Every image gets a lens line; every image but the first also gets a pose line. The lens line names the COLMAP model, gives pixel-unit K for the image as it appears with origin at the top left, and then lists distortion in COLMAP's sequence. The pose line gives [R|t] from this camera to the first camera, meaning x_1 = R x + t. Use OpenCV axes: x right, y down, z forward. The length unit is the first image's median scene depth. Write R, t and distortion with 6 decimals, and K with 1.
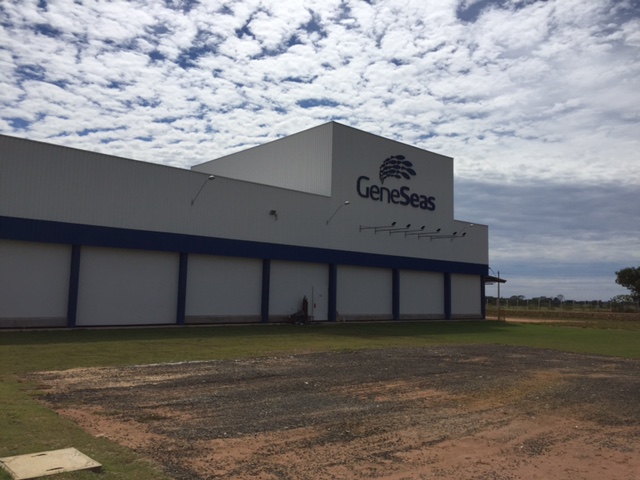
lens RADIAL K [[562.7, 0, 319.4], [0, 562.7, 238.8], [0, 0, 1]] dist [0.062975, -0.109567]
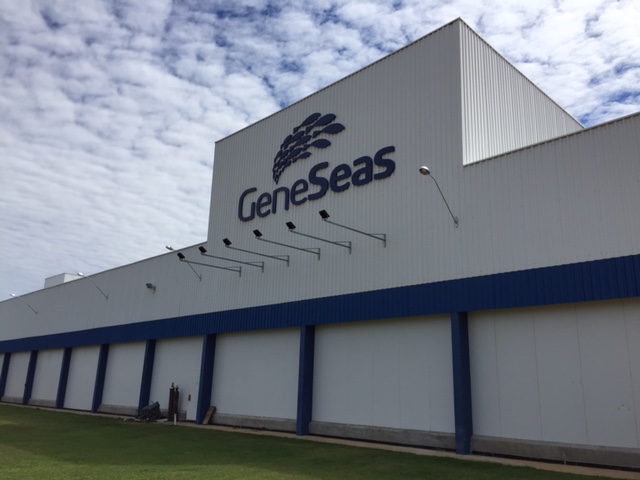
lens RADIAL K [[562.7, 0, 319.9], [0, 562.7, 241.5], [0, 0, 1]] dist [0.062975, -0.109567]
pose [[0.041918, -0.288540, -0.956550, 0.631554], [0.065213, 0.956140, -0.285559, 0.124136], [0.996991, -0.050409, 0.058896, 0.972438]]
